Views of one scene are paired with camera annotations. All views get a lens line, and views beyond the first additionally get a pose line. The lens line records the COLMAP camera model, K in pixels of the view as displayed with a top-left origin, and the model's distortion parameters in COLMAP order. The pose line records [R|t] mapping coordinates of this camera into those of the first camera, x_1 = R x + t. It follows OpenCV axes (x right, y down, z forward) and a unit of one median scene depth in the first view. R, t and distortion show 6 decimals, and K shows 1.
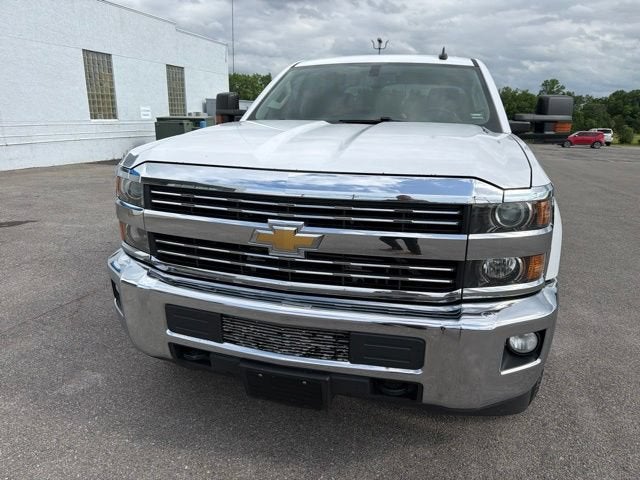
lens RADIAL K [[455.4, 0, 321.4], [0, 455.4, 238.0], [0, 0, 1]] dist [0.019205, -0.023376]
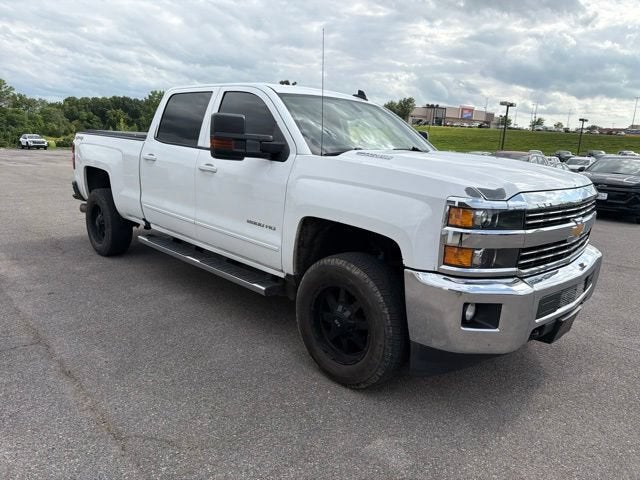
lens RADIAL K [[455.4, 0, 321.4], [0, 455.4, 238.0], [0, 0, 1]] dist [0.019205, -0.023376]
pose [[0.492384, -0.182133, 0.851108, -1.753741], [0.188548, 0.976961, 0.099986, -0.277416], [-0.849710, 0.111243, 0.515381, 0.855018]]
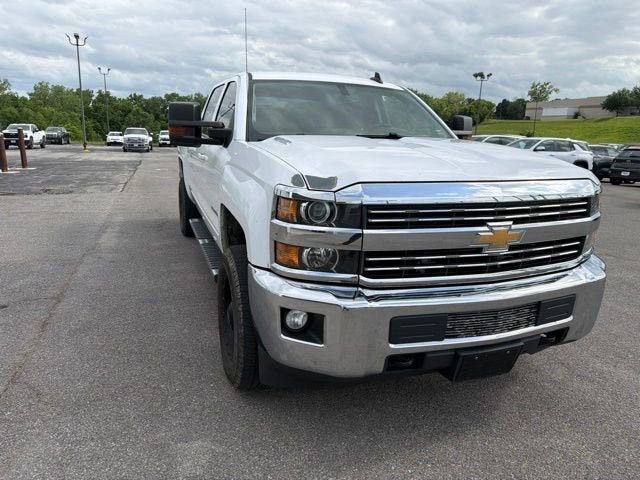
lens RADIAL K [[455.4, 0, 321.4], [0, 455.4, 238.0], [0, 0, 1]] dist [0.019205, -0.023376]
pose [[0.808276, -0.132638, 0.573669, -1.051687], [0.137691, 0.989861, 0.034864, -0.094201], [-0.572477, 0.050809, 0.818345, 0.251218]]
